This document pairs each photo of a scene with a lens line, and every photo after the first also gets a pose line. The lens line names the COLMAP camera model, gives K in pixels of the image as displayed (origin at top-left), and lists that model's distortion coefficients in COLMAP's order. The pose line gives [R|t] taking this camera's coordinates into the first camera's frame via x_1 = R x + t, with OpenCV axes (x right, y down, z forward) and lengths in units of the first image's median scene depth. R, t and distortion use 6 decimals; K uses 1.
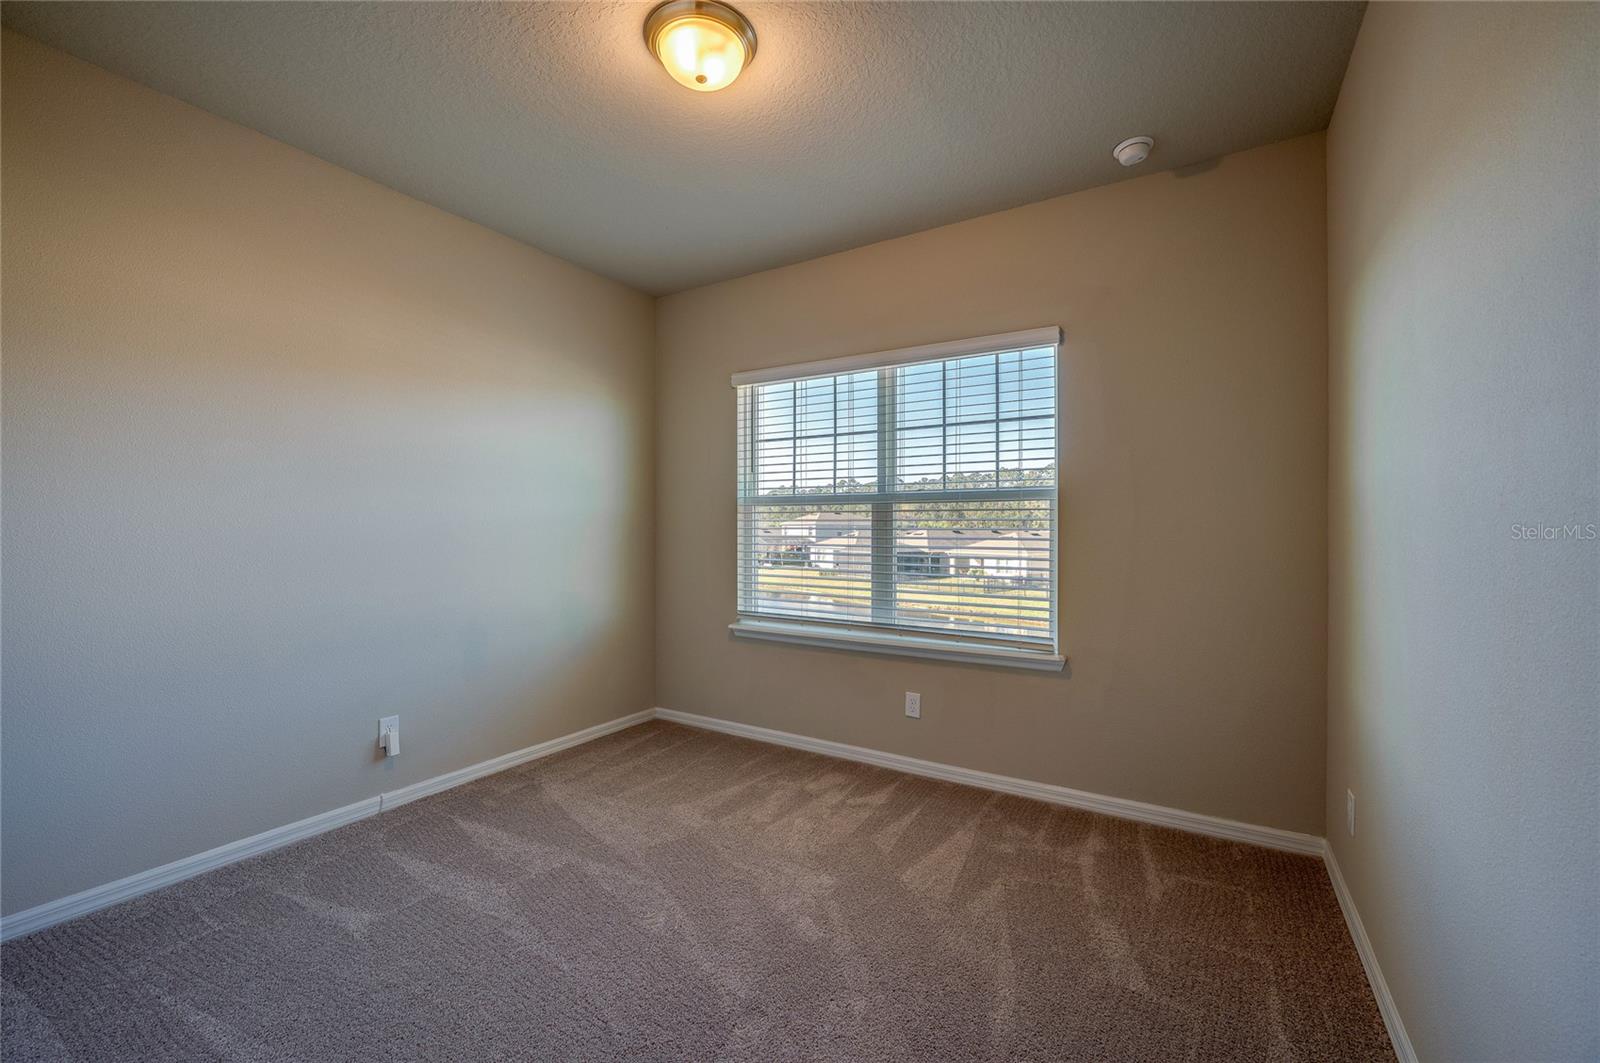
lens RADIAL K [[686.0, 0, 800.9], [0, 686.0, 527.7], [0, 0, 1]] dist [-0.000097, 0.003981]
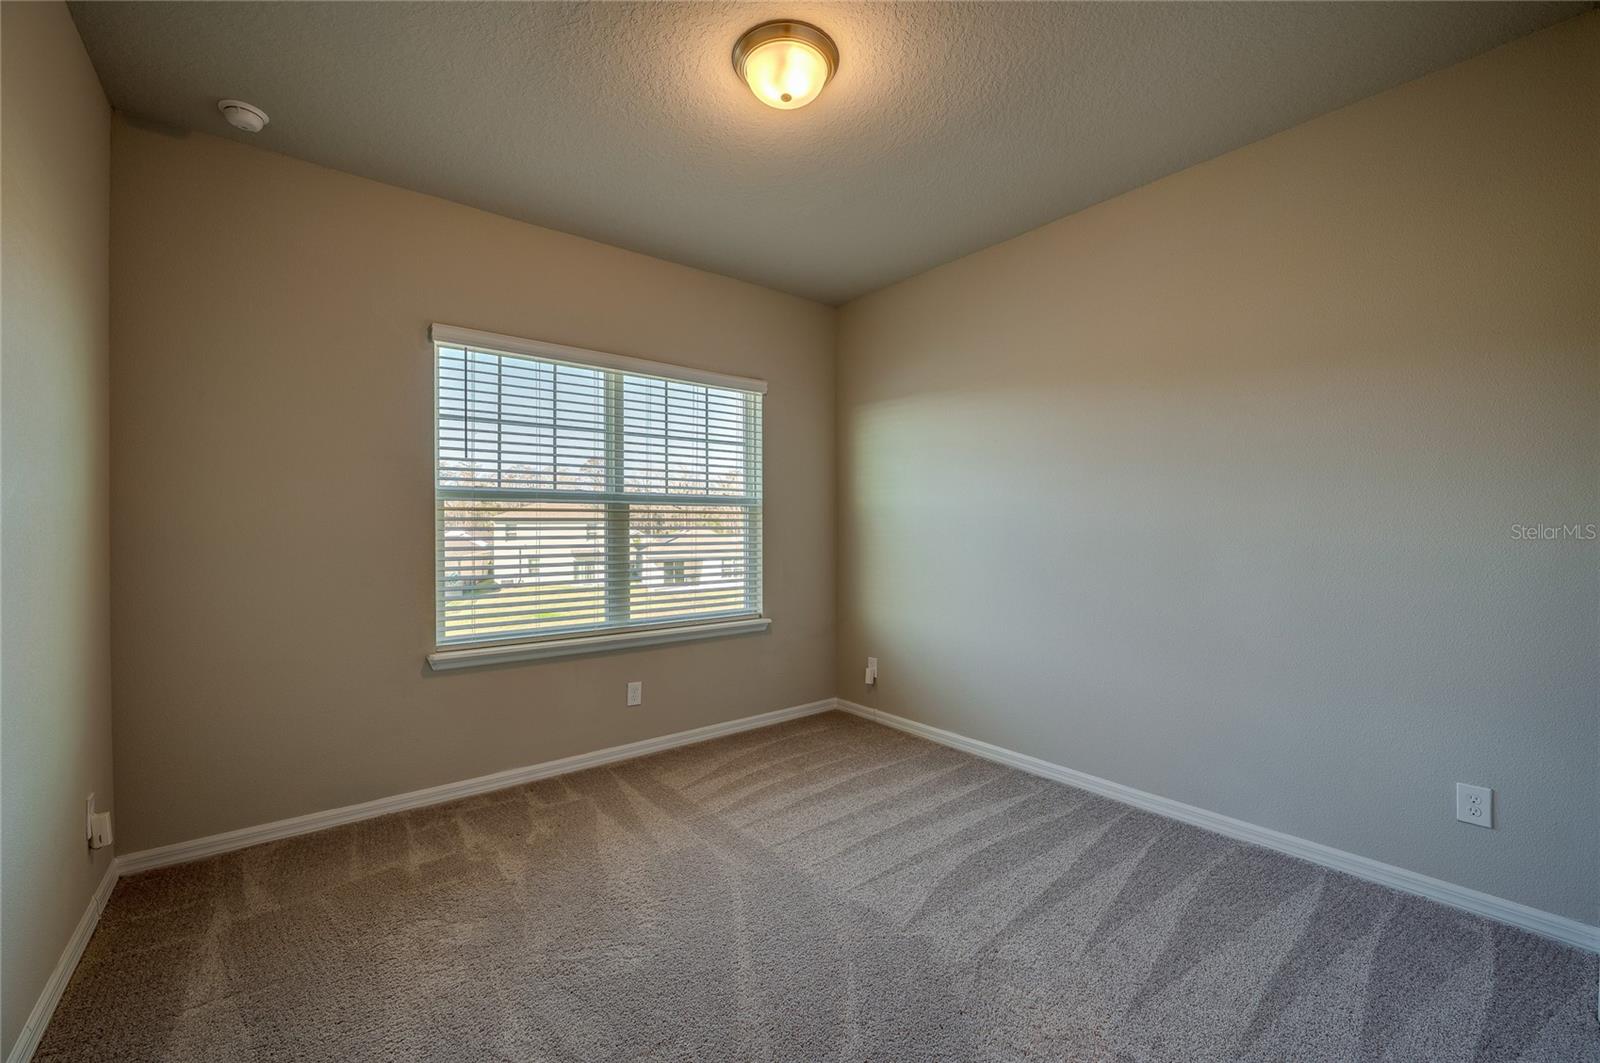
lens RADIAL K [[641.4, 0, 803.4], [0, 641.4, 530.8], [0, 0, 1]] dist [-0.020691, 0.003245]
pose [[0.321993, -0.005086, 0.946728, -0.706936], [0.002369, 0.999987, 0.004567, 0.002329], [-0.946739, 0.000772, 0.322000, 0.430645]]
